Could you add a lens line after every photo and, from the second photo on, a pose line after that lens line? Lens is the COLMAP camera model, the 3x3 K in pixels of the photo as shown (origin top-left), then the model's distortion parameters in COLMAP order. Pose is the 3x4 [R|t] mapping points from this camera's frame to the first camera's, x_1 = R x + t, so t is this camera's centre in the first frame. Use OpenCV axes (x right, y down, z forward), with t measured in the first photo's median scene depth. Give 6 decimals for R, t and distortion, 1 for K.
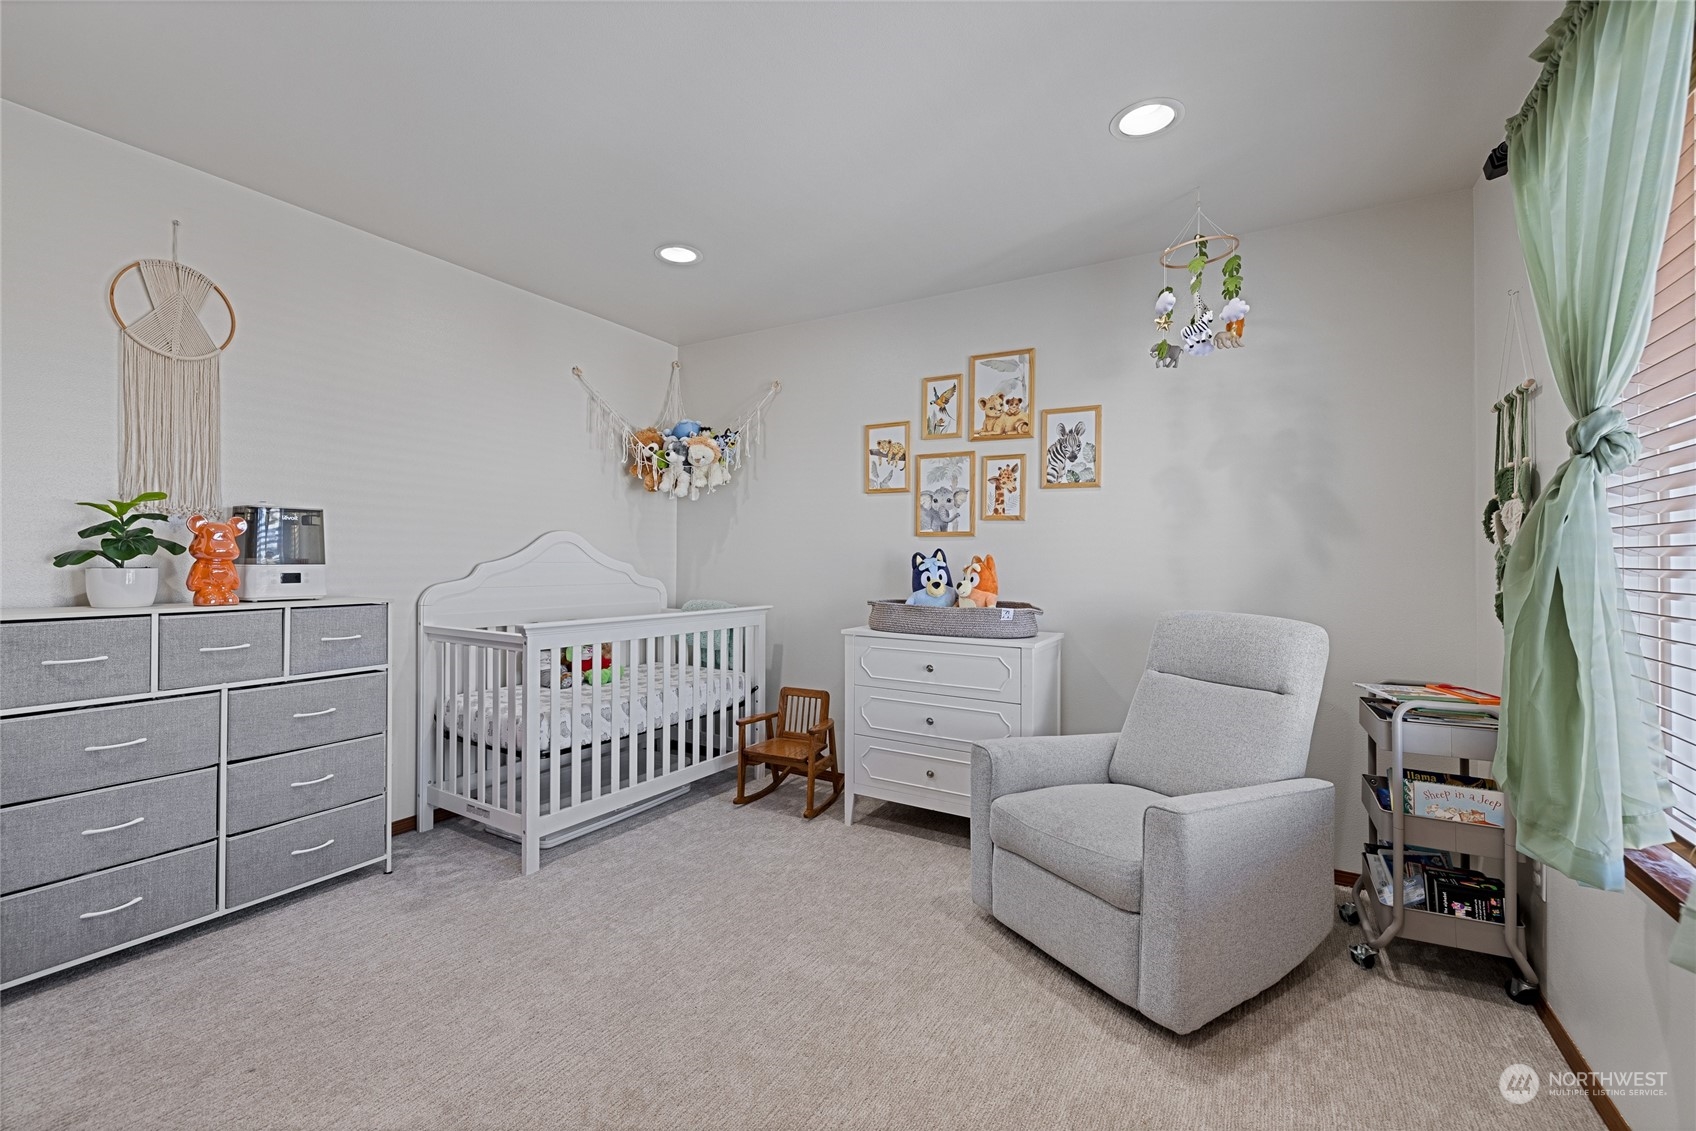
lens RADIAL K [[718.0, 0, 827.6], [0, 718.0, 561.2], [0, 0, 1]] dist [0.002345, 0.000547]
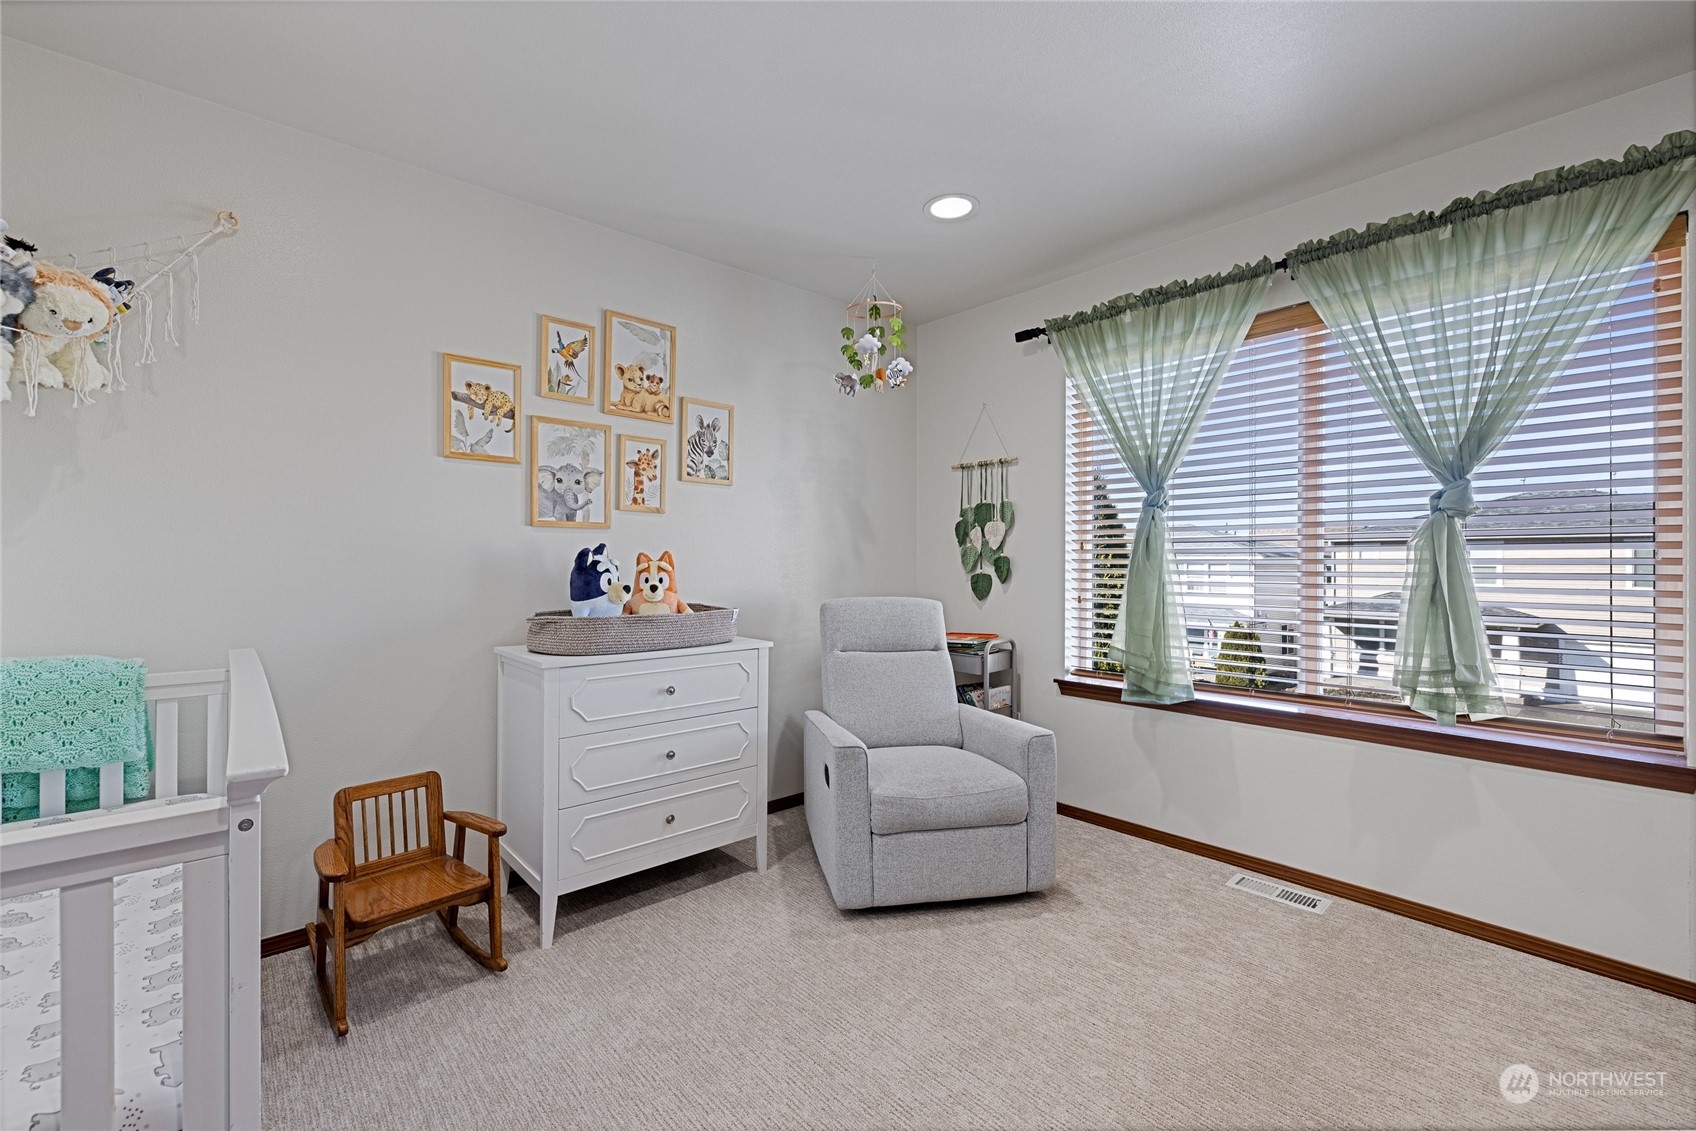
lens RADIAL K [[718.0, 0, 827.6], [0, 718.0, 561.2], [0, 0, 1]] dist [0.002345, 0.000547]
pose [[0.293972, -0.012462, 0.955733, -0.527584], [0.004277, 0.999922, 0.011722, -0.006170], [-0.955805, 0.000641, 0.294002, 0.530157]]
